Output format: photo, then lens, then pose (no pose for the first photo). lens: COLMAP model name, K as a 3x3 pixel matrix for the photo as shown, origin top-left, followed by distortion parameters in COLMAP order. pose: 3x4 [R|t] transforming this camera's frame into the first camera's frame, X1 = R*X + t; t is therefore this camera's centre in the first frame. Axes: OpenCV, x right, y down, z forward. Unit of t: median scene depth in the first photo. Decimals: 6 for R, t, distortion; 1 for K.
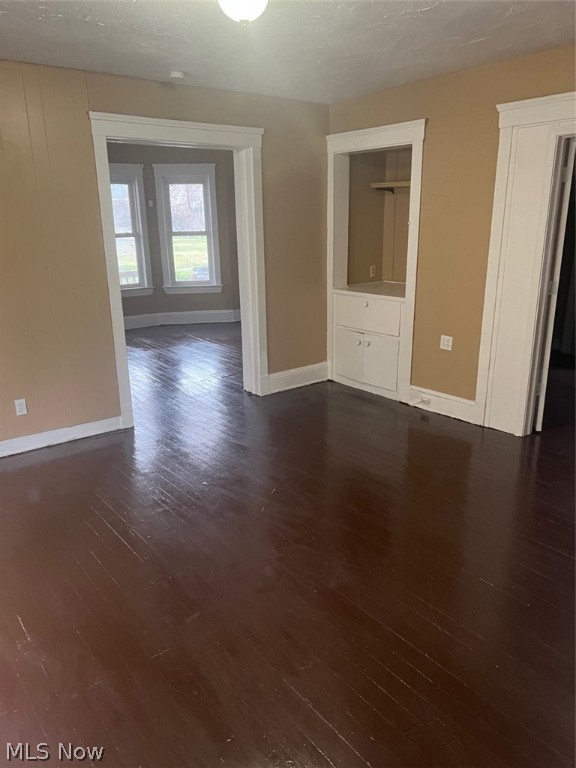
lens RADIAL K [[576.8, 0, 288.2], [0, 576.8, 390.2], [0, 0, 1]] dist [0.016479, -0.004313]
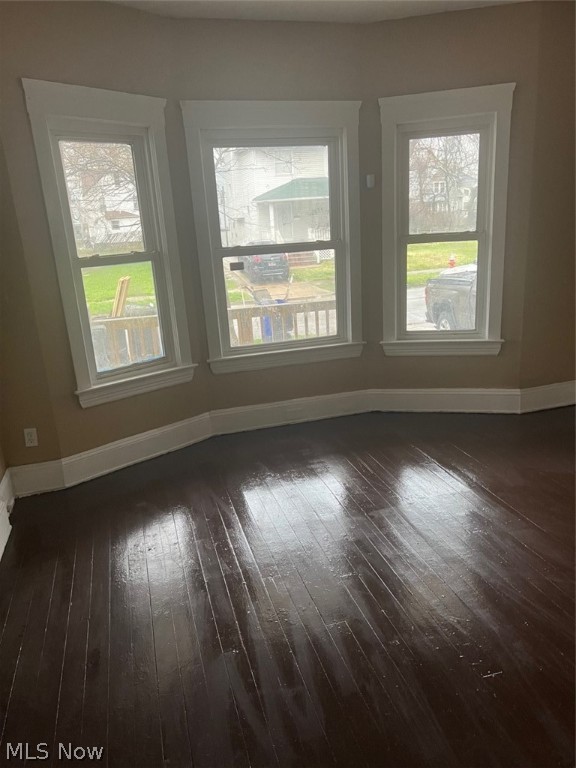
lens RADIAL K [[576.8, 0, 283.0], [0, 576.8, 382.1], [0, 0, 1]] dist [0.016479, -0.004313]
pose [[0.926801, 0.070606, -0.368857, -0.105188], [-0.073715, 0.997263, 0.005677, -0.138700], [0.368248, 0.021929, 0.929469, 0.487746]]
